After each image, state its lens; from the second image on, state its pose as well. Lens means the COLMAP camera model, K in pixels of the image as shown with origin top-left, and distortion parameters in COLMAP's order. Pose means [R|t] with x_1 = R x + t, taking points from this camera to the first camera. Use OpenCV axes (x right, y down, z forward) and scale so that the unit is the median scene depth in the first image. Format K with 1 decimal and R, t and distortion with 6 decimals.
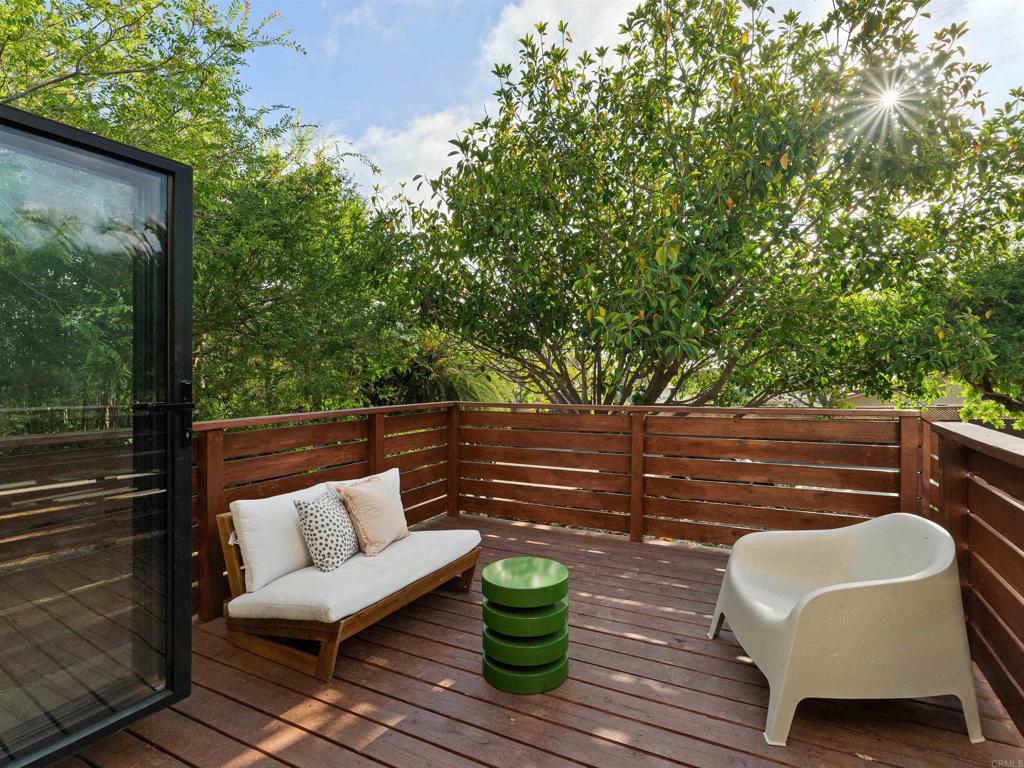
lens RADIAL K [[525.3, 0, 510.8], [0, 525.3, 386.0], [0, 0, 1]] dist [-0.002841, 0.001336]
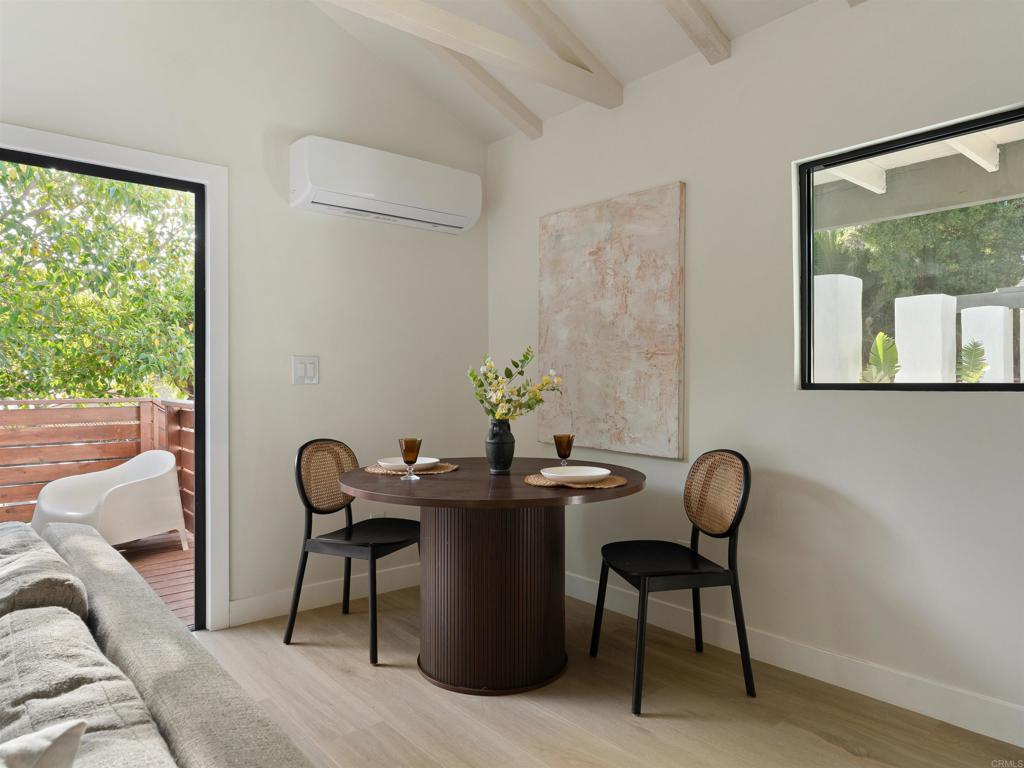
lens RADIAL K [[664.9, 0, 510.4], [0, 664.9, 386.2], [0, 0, 1]] dist [-0.007199, -0.001052]
pose [[0.377438, -0.004655, 0.926023, -0.198008], [0.017956, 0.999836, -0.002292, 0.013386], [-0.925861, 0.017493, 0.377459, -0.223400]]
